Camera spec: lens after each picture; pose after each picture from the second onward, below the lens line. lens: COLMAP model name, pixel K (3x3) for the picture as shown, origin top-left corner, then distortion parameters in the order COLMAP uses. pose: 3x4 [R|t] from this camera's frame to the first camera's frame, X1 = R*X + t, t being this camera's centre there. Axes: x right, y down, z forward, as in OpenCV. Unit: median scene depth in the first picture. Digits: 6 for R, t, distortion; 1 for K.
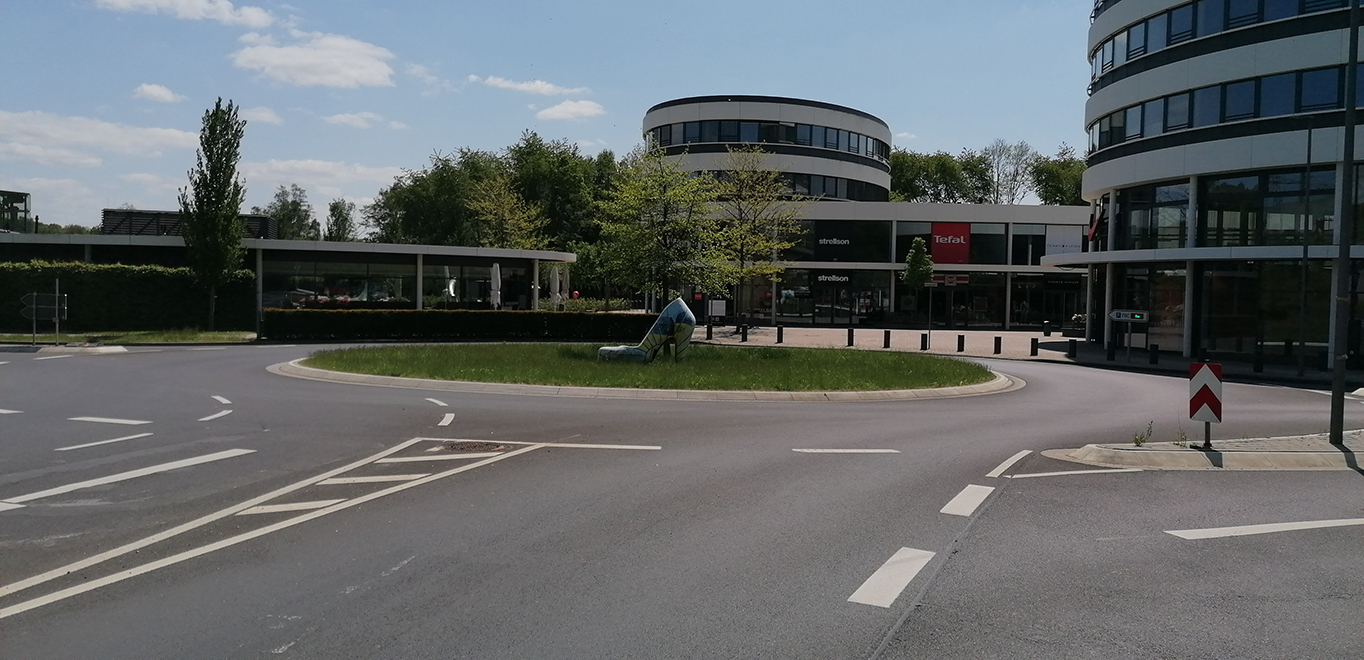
lens RADIAL K [[1012.2, 0, 686.6], [0, 1012.2, 322.5], [0, 0, 1]] dist [0.107621, -0.133399]
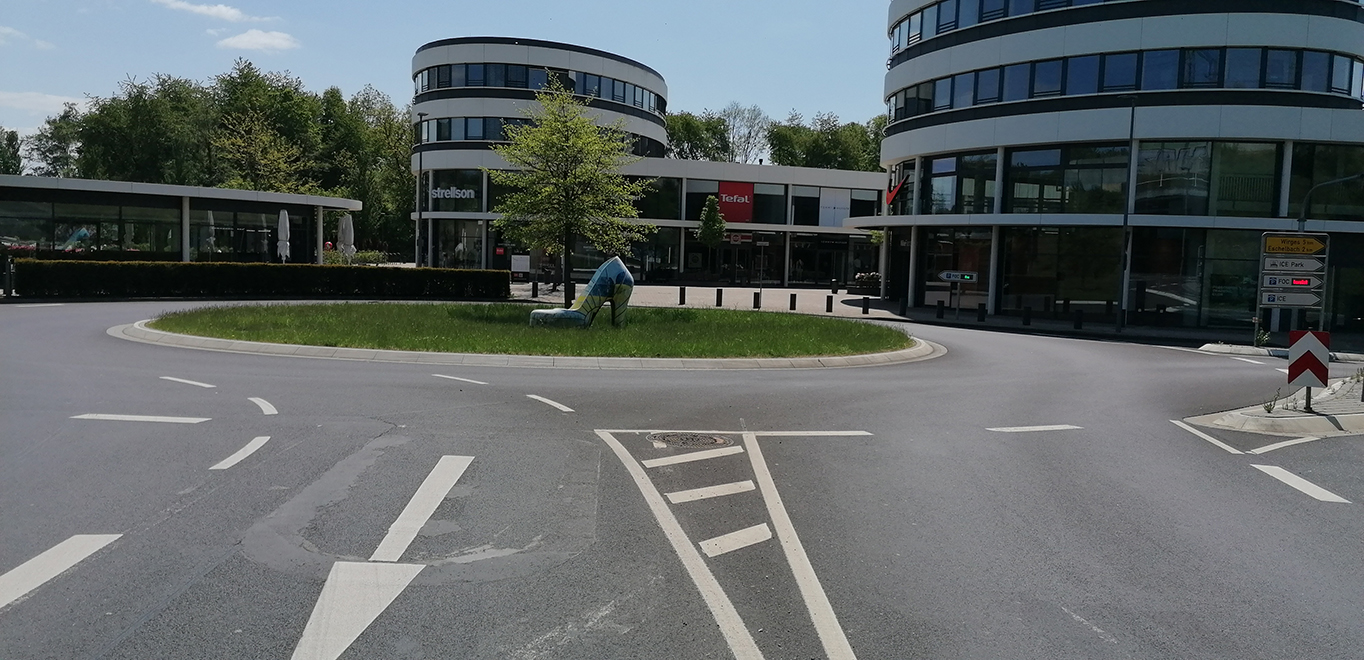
lens RADIAL K [[1012.2, 0, 686.6], [0, 1012.2, 322.5], [0, 0, 1]] dist [0.107621, -0.133399]
pose [[0.959908, -0.005683, 0.280256, -0.082081], [-0.007052, 0.998988, 0.044413, -0.002294], [-0.280225, -0.044609, 0.958897, 0.035363]]
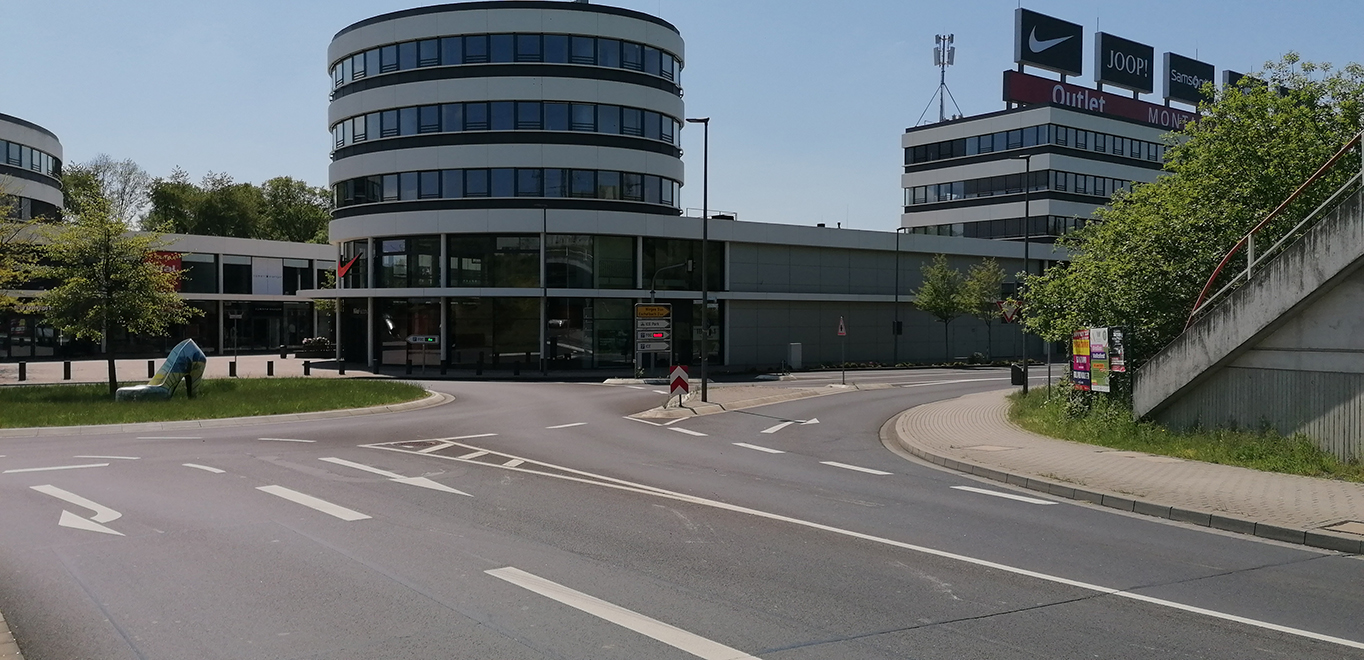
lens RADIAL K [[1012.2, 0, 686.6], [0, 1012.2, 322.5], [0, 0, 1]] dist [0.107621, -0.133399]
pose [[0.644233, -0.021552, 0.764526, -0.209070], [0.034913, 0.999390, -0.001247, -0.008815], [-0.764032, 0.027496, 0.644592, -0.062516]]
